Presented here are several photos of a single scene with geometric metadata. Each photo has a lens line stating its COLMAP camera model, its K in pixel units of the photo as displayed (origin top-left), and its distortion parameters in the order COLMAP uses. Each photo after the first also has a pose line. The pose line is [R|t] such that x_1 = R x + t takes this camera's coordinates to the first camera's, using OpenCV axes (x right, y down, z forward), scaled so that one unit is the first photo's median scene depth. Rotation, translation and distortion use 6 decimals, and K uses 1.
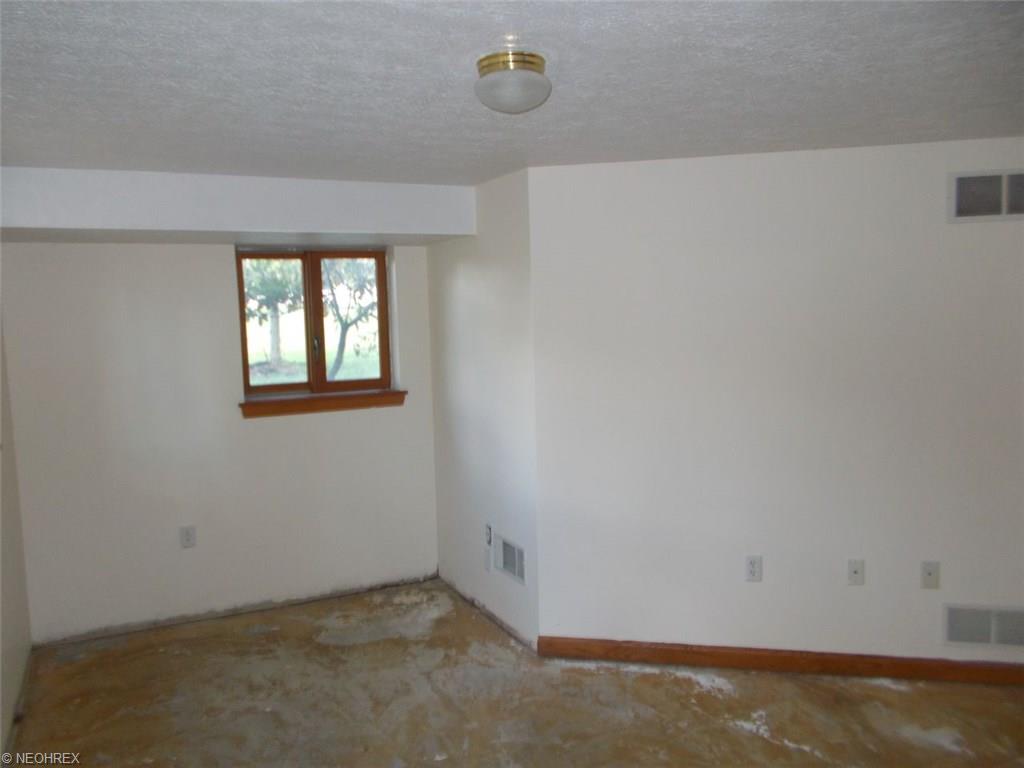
lens RADIAL K [[790.6, 0, 504.4], [0, 790.6, 380.2], [0, 0, 1]] dist [0.009498, 0.010461]
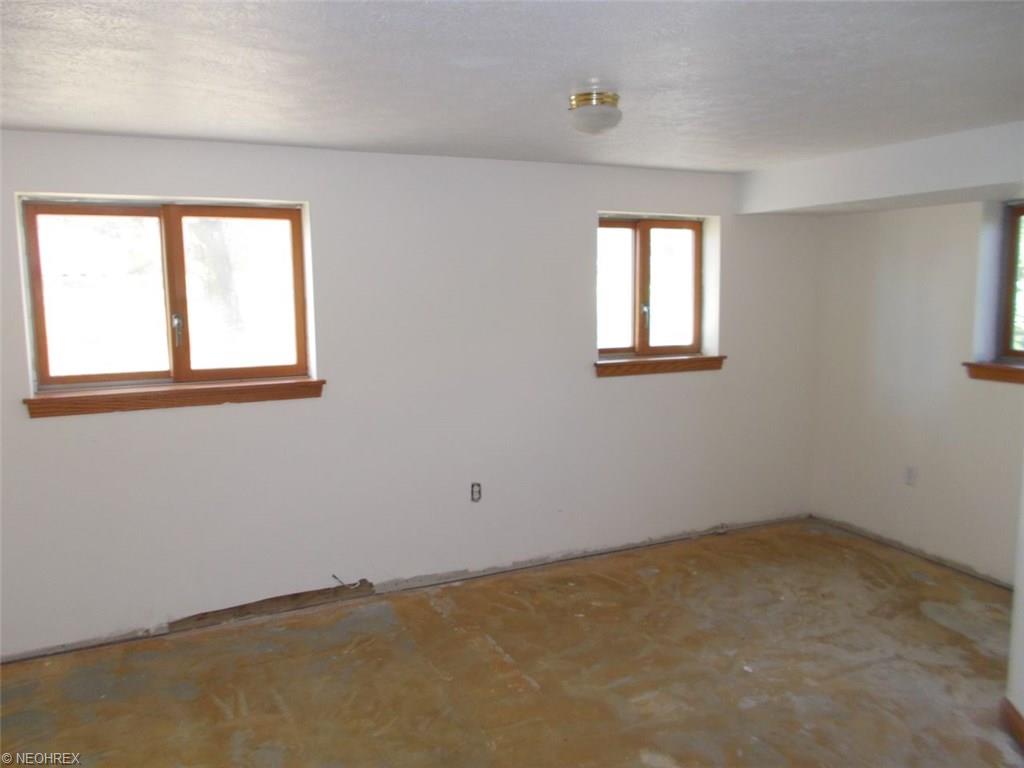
lens RADIAL K [[790.6, 0, 504.4], [0, 790.6, 380.2], [0, 0, 1]] dist [0.009498, 0.010461]
pose [[-0.004467, 0.152492, -0.988295, 0.821040], [-0.082227, 0.984902, 0.152340, -0.068266], [0.996604, 0.081945, 0.008139, 0.499445]]
